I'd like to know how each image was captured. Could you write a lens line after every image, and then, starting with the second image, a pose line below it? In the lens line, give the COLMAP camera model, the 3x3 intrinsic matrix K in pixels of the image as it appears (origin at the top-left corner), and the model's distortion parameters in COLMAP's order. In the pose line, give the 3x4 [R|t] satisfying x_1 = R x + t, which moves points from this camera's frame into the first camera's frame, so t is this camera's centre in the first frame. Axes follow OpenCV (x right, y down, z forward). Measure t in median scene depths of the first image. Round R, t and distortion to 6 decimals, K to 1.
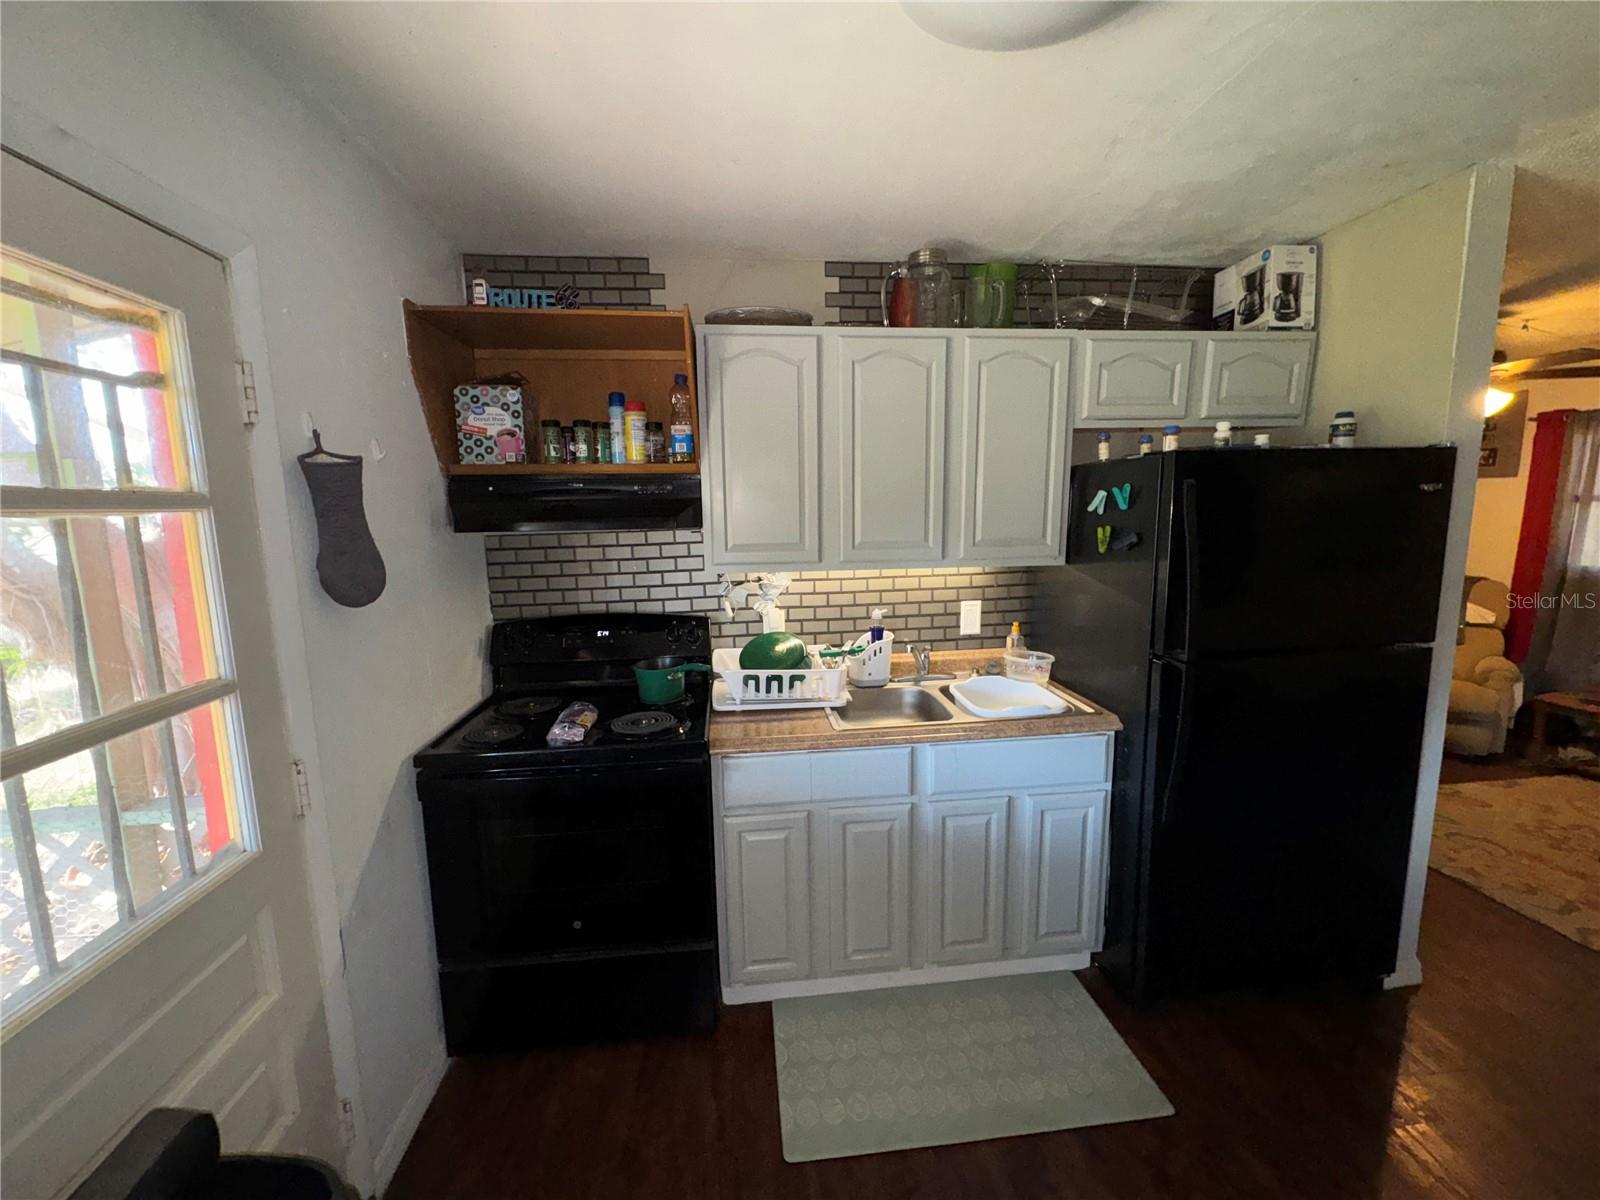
lens RADIAL K [[639.6, 0, 796.7], [0, 639.6, 603.3], [0, 0, 1]] dist [0.000082, 0.000812]
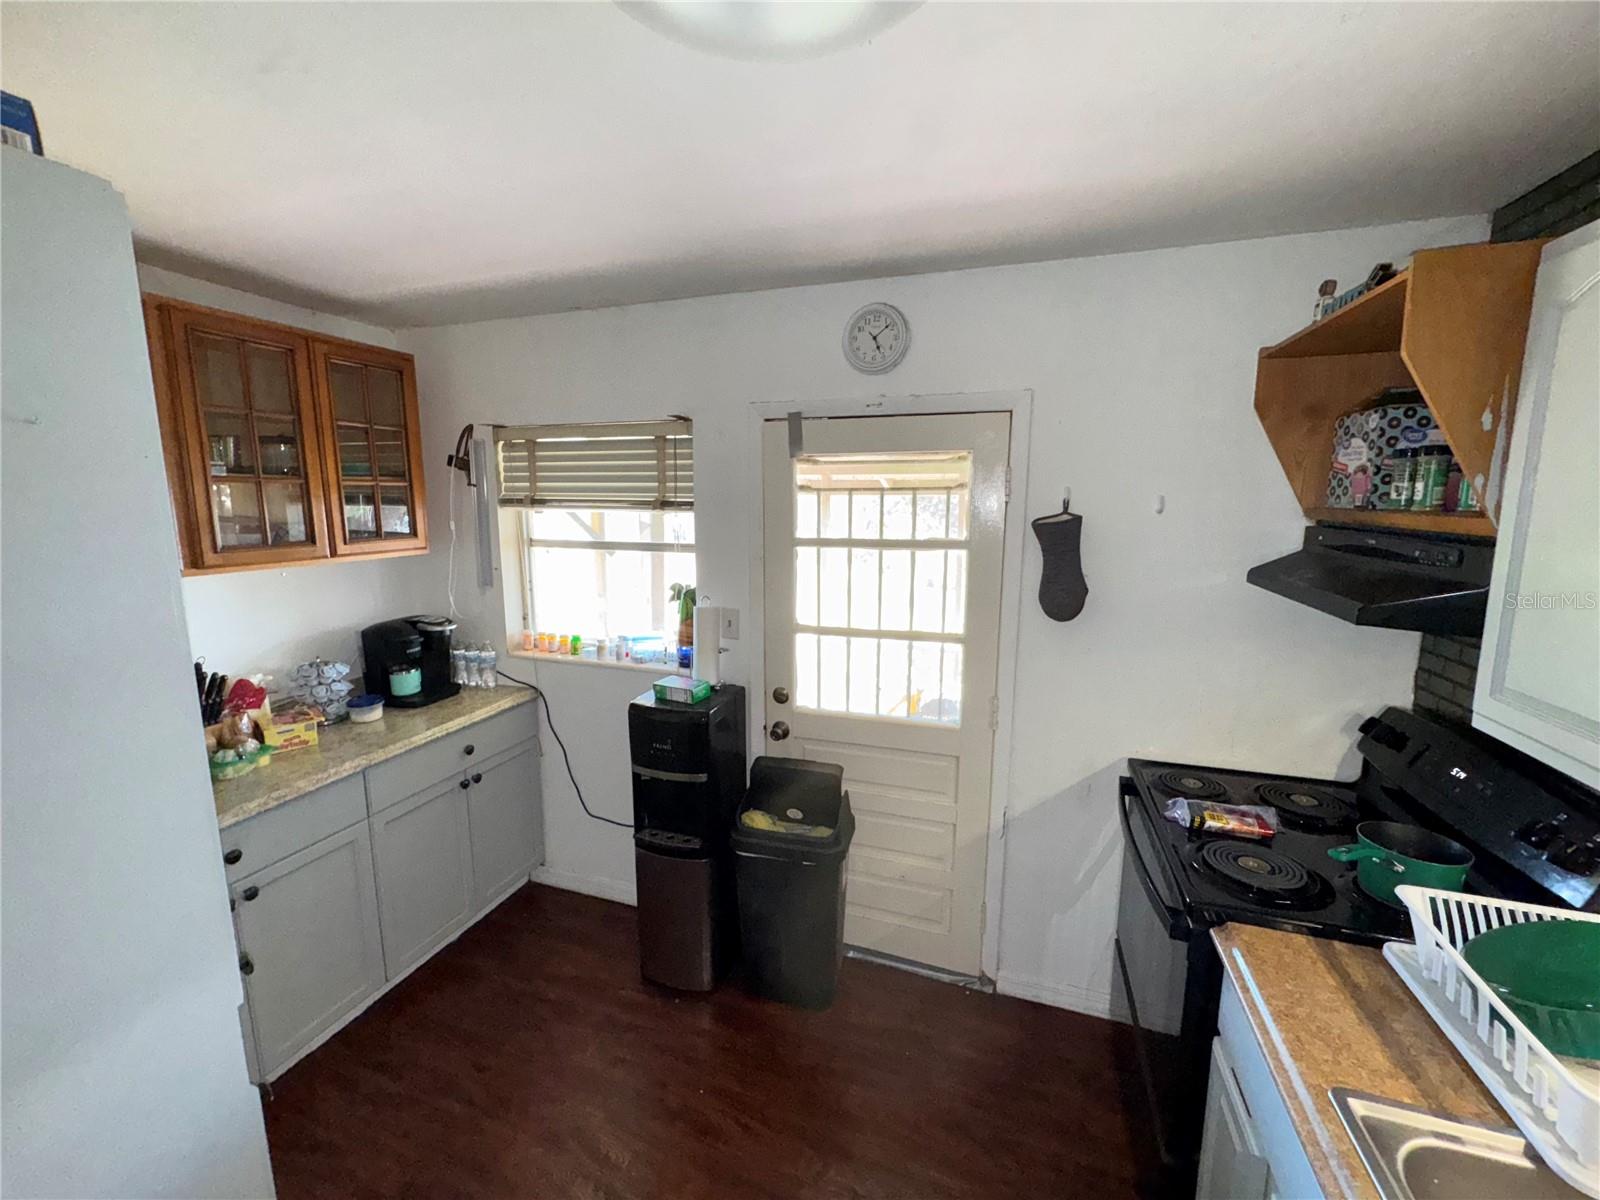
lens RADIAL K [[639.6, 0, 800.8], [0, 639.6, 594.3], [0, 0, 1]] dist [0.000082, 0.000812]
pose [[-0.432671, 0.156864, -0.887800, 0.865337], [-0.113609, 0.967410, 0.226298, -0.322937], [0.894365, 0.198775, -0.400749, 1.082984]]
